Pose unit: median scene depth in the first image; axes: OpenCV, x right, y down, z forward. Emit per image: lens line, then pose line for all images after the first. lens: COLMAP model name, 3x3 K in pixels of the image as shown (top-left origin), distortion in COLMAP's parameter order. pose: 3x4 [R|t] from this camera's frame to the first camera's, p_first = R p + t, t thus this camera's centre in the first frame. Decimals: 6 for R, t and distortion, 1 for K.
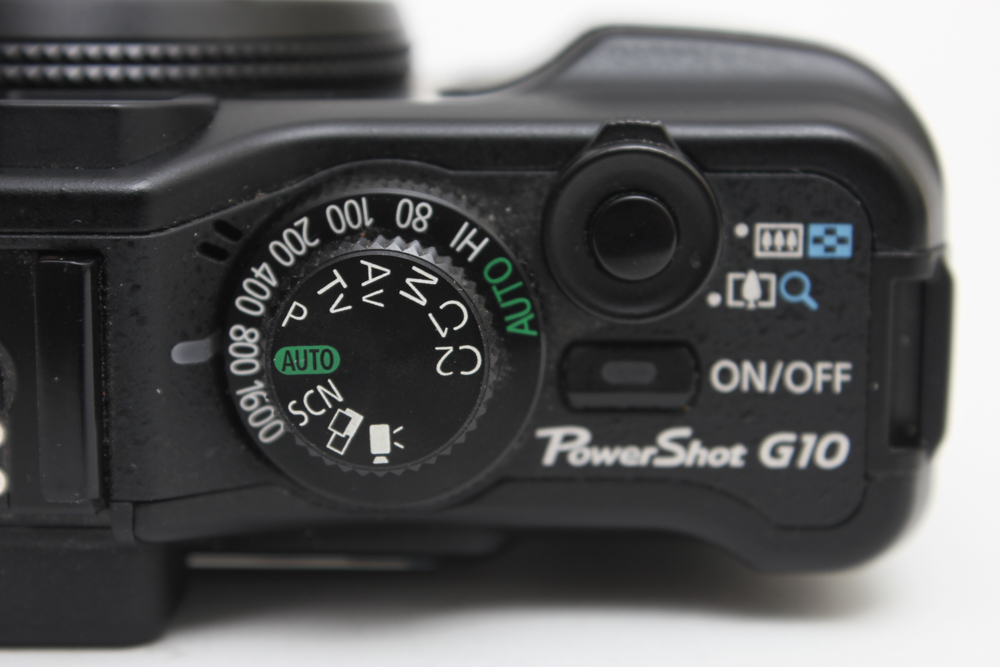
lens RADIAL K [[1840.5, 0, 499.9], [0, 1840.5, 347.0], [0, 0, 1]] dist [0.000200, 0.030359]
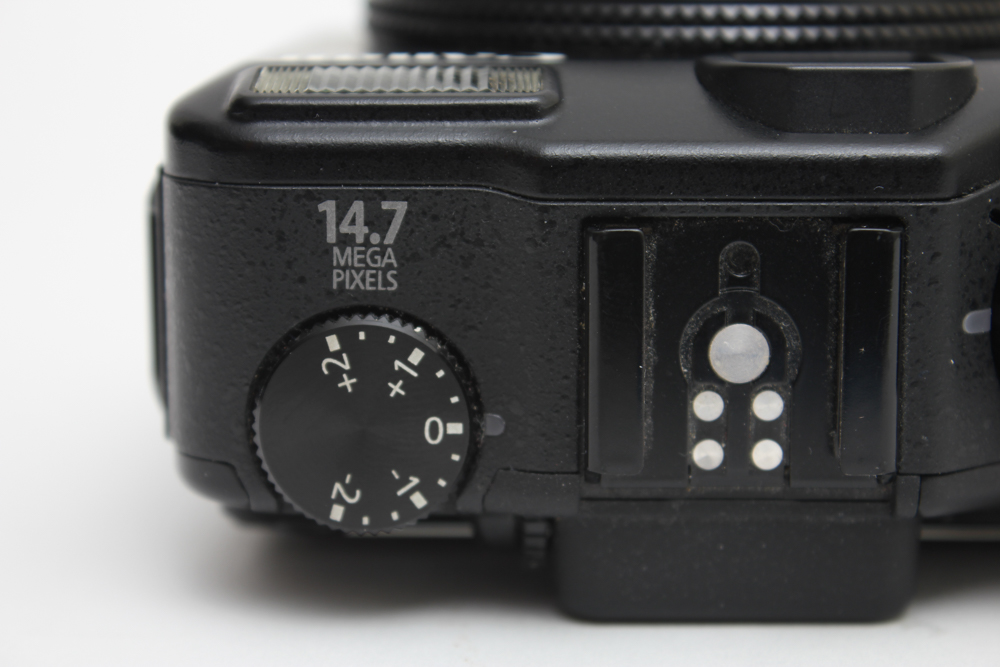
lens RADIAL K [[1840.5, 0, 499.9], [0, 1840.5, 347.0], [0, 0, 1]] dist [0.000200, 0.030359]
pose [[0.999457, -0.004280, -0.032678, -0.395829], [0.005011, 0.999738, 0.022333, -0.006814], [0.032574, -0.022485, 0.999216, 0.018539]]
